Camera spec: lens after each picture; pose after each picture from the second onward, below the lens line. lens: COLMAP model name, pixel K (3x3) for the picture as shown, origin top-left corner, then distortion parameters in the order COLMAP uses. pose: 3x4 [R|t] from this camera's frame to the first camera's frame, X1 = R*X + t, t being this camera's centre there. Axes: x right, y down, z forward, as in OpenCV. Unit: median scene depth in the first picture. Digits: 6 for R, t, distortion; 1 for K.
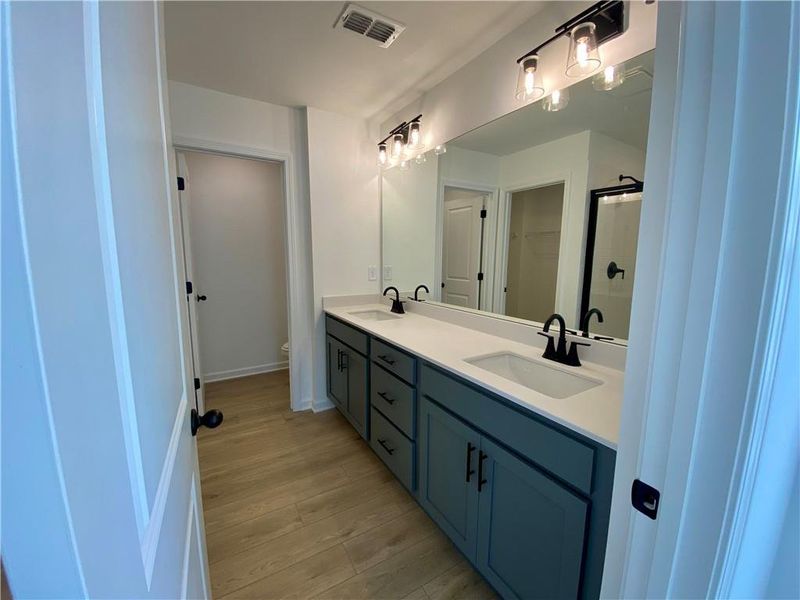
lens RADIAL K [[321.5, 0, 400.9], [0, 321.5, 298.6], [0, 0, 1]] dist [0.030297, -0.024024]
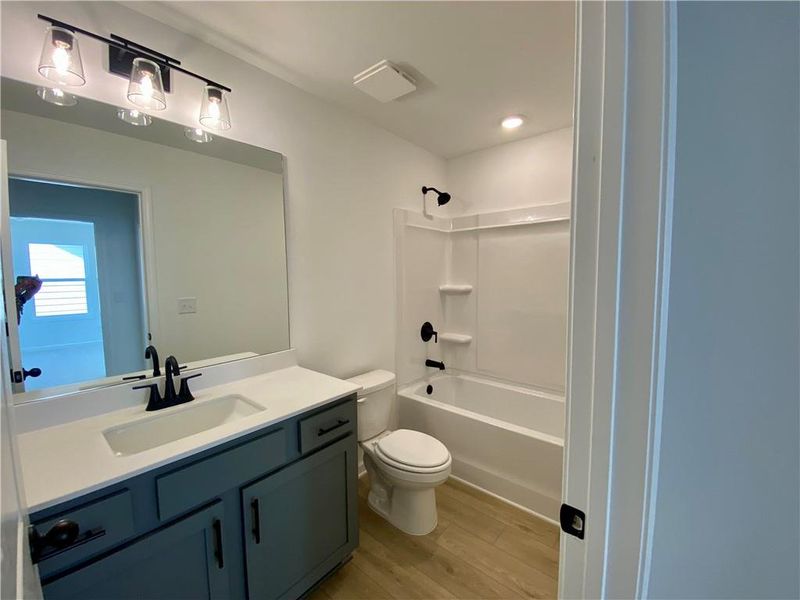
lens RADIAL K [[321.5, 0, 400.9], [0, 321.5, 298.6], [0, 0, 1]] dist [0.030297, -0.024024]
pose [[-0.333049, -0.072723, 0.940101, -0.615618], [0.107138, 0.987646, 0.114357, -0.151868], [-0.936803, 0.138807, -0.321143, 0.646187]]
